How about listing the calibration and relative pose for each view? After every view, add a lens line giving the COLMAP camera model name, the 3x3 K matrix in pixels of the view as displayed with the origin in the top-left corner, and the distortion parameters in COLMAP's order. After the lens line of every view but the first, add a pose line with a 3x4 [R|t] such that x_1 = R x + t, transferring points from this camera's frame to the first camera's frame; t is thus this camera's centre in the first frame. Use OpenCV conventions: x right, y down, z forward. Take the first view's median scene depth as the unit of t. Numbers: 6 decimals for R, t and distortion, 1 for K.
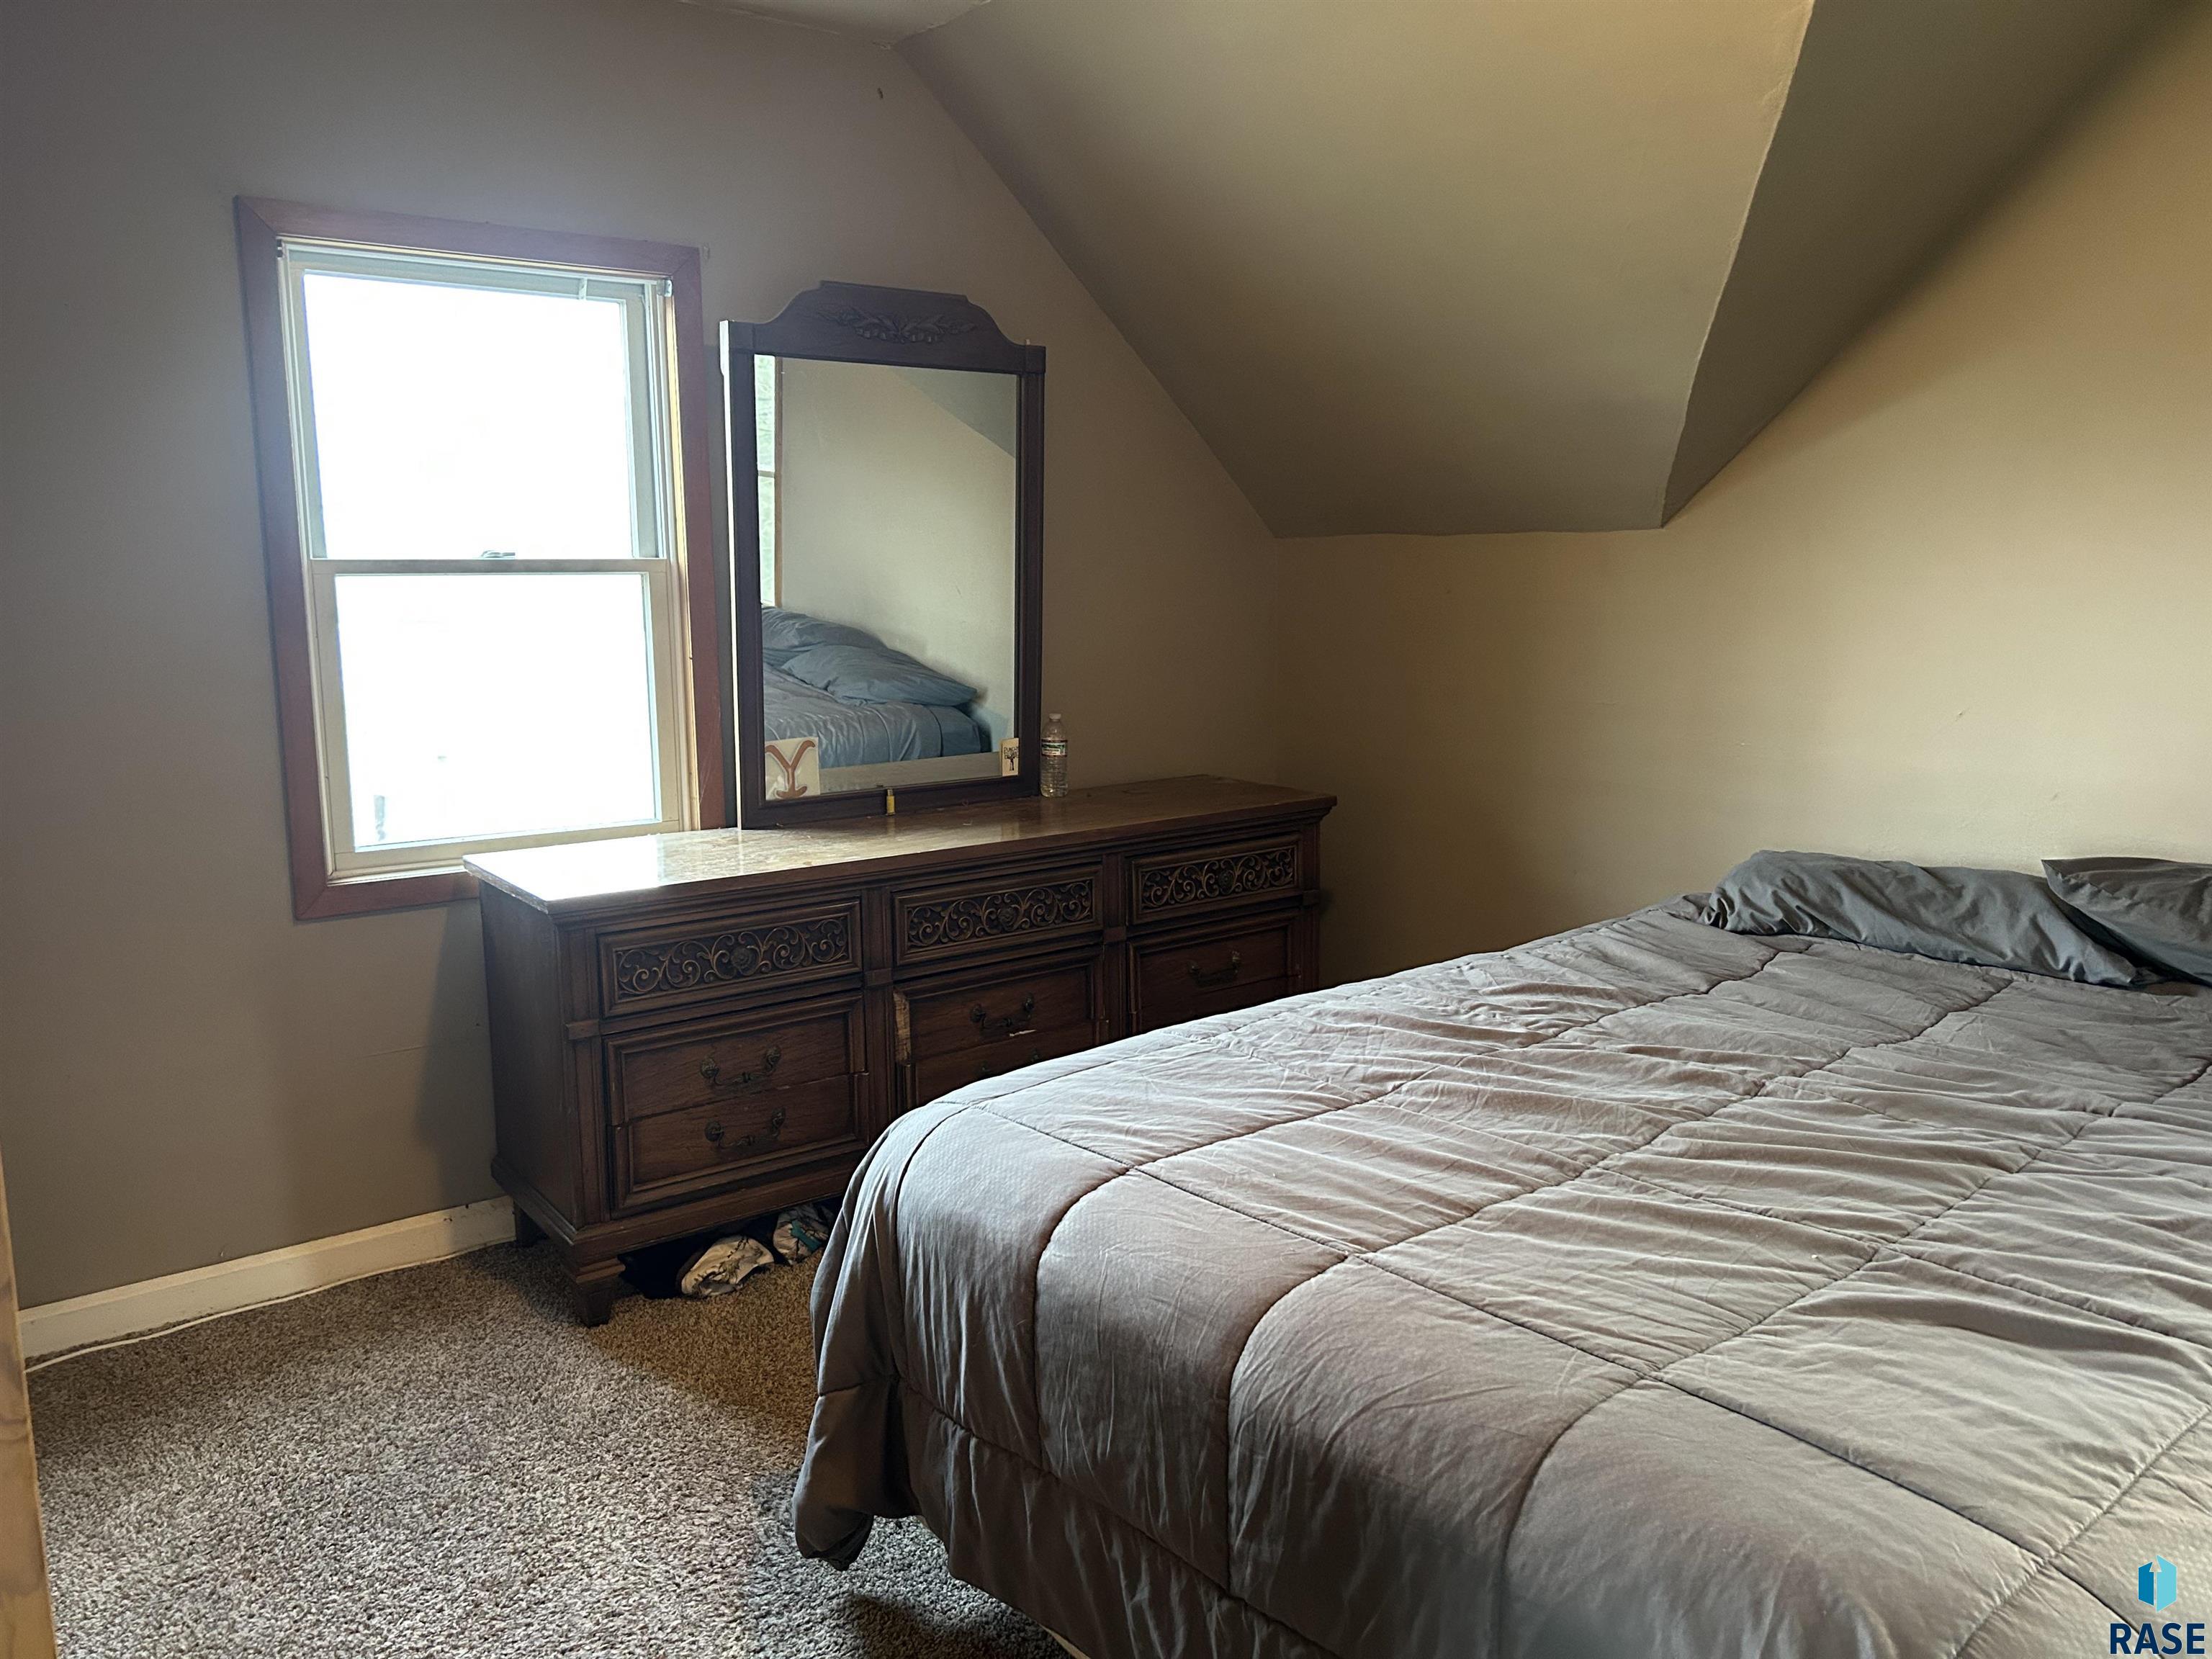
lens RADIAL K [[1654.9, 0, 1108.8], [0, 1654.9, 820.7], [0, 0, 1]] dist [0.061265, -0.073289]
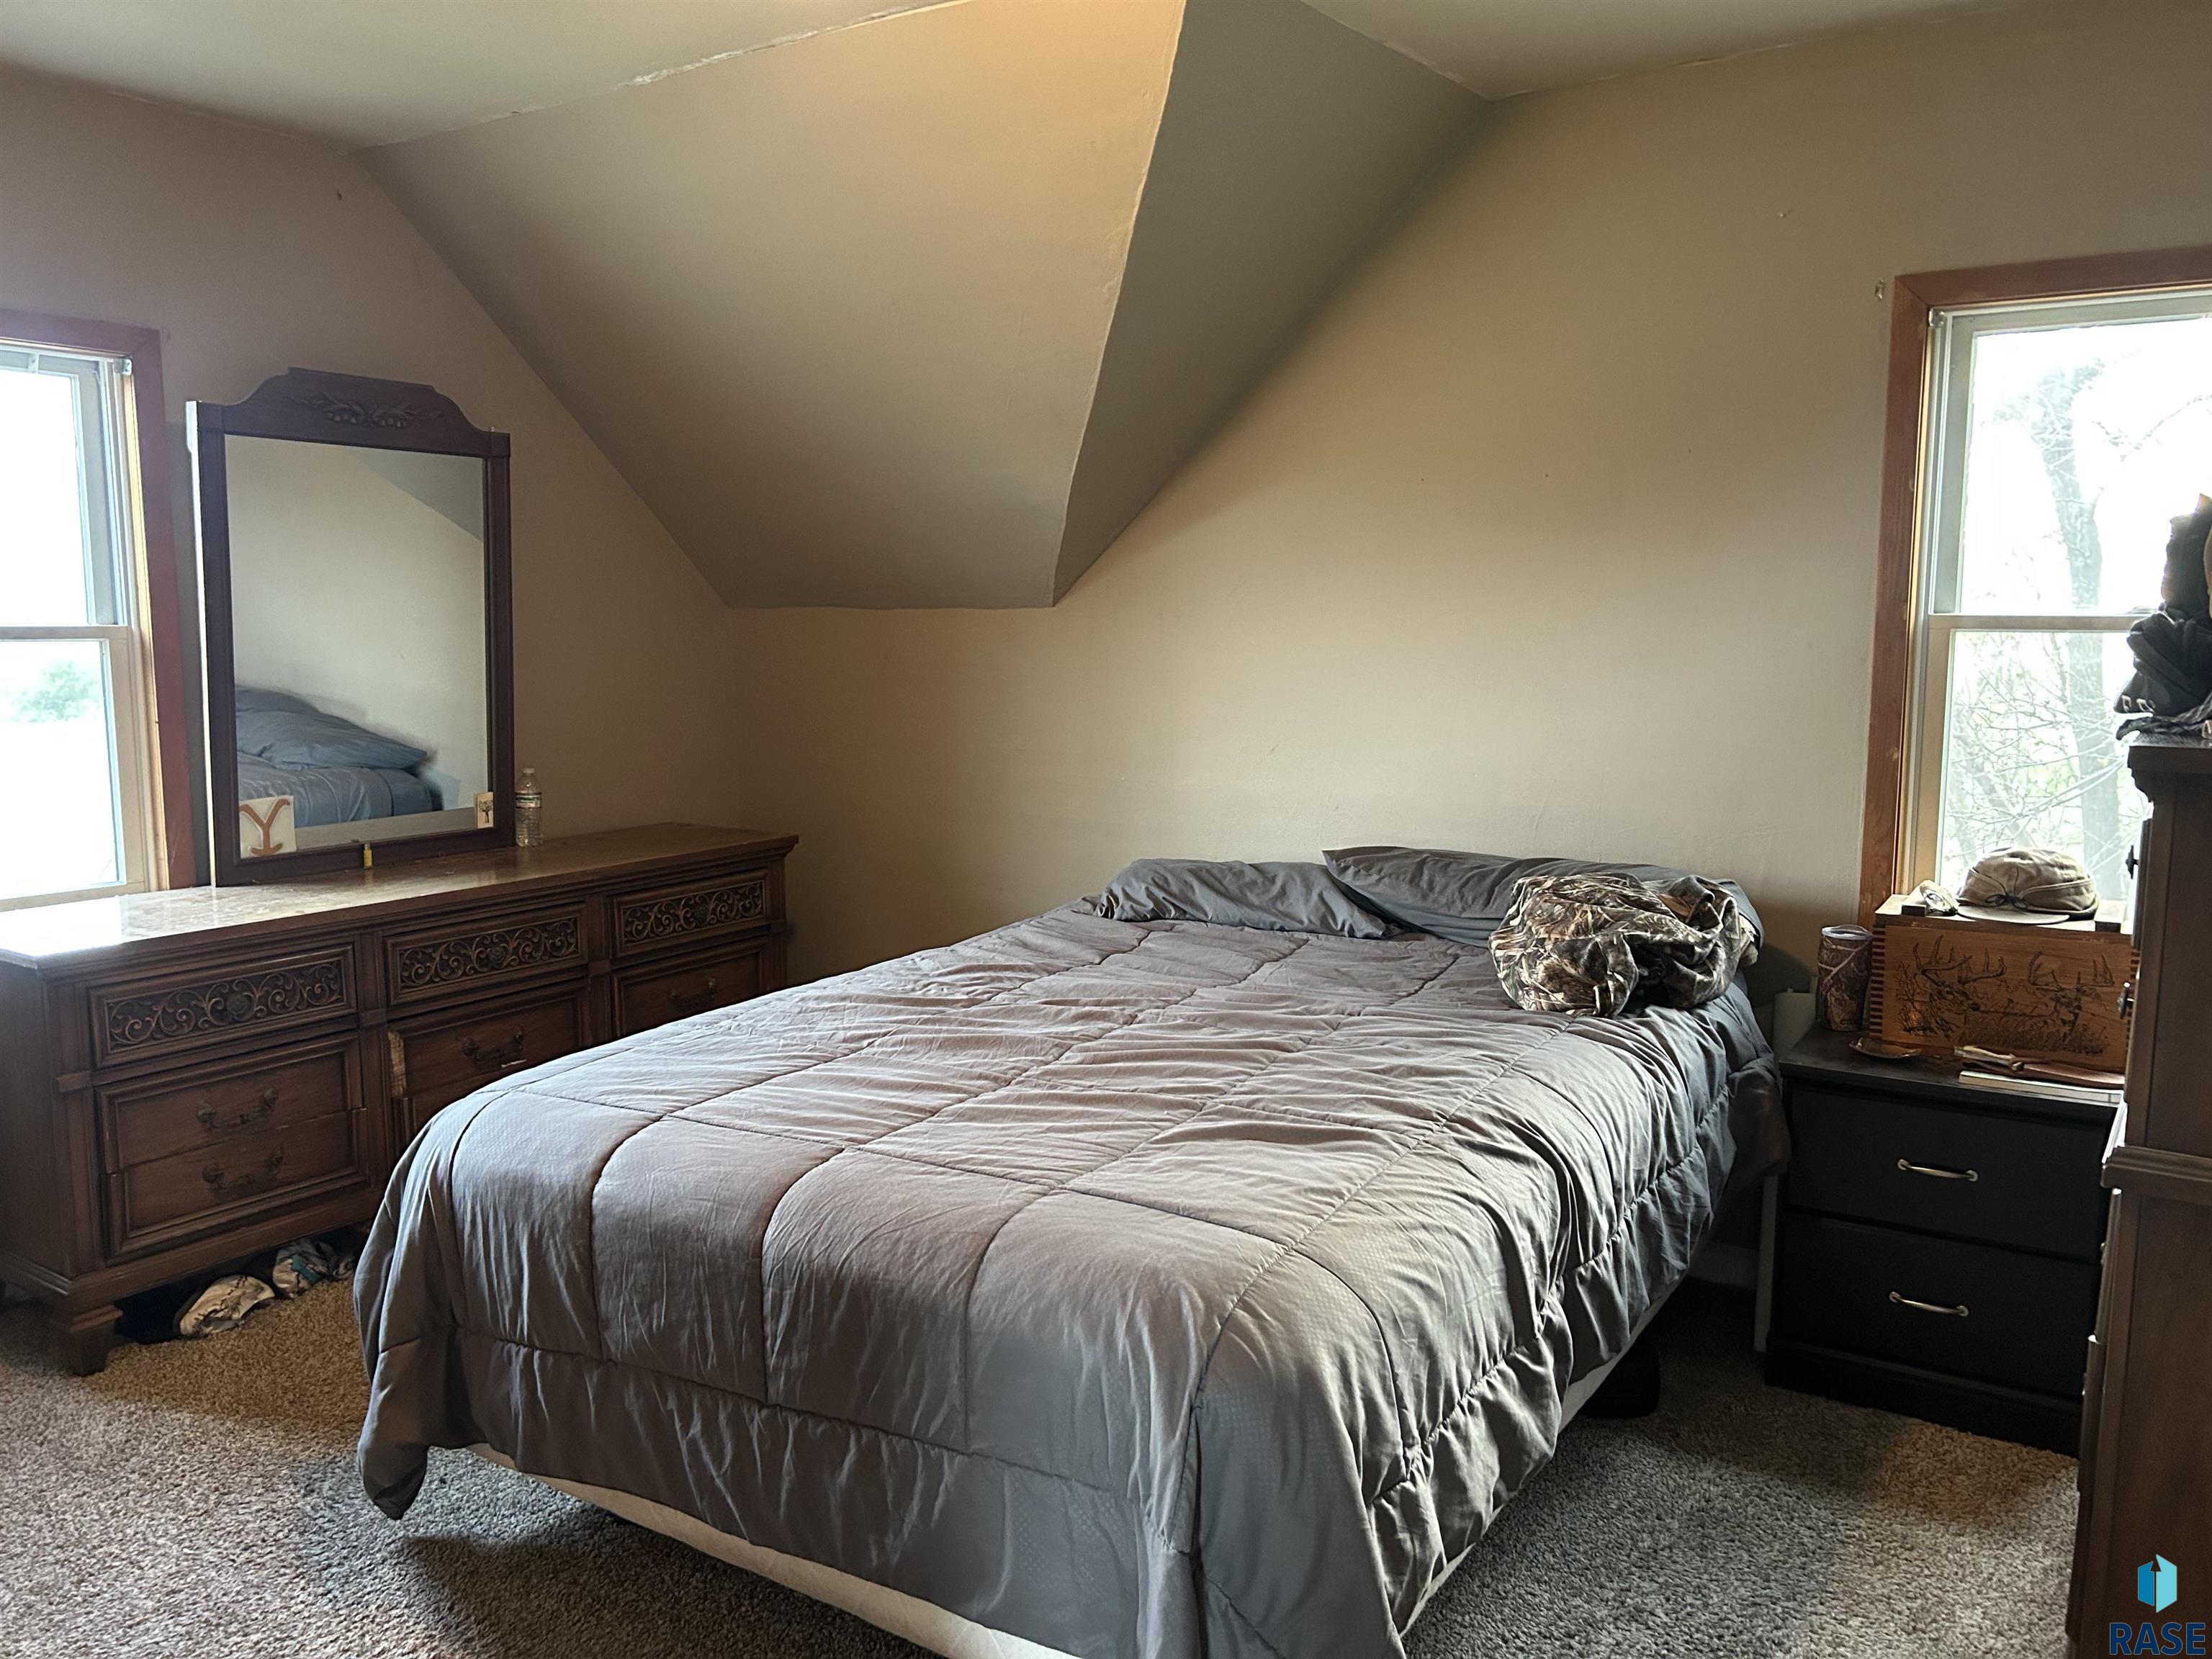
lens RADIAL K [[1654.9, 0, 1121.2], [0, 1654.9, 823.8], [0, 0, 1]] dist [0.061265, -0.073289]
pose [[0.940200, -0.036554, 0.338657, -0.059507], [0.049403, 0.998346, -0.029397, 0.033147], [-0.337022, 0.044369, 0.940451, -0.227209]]
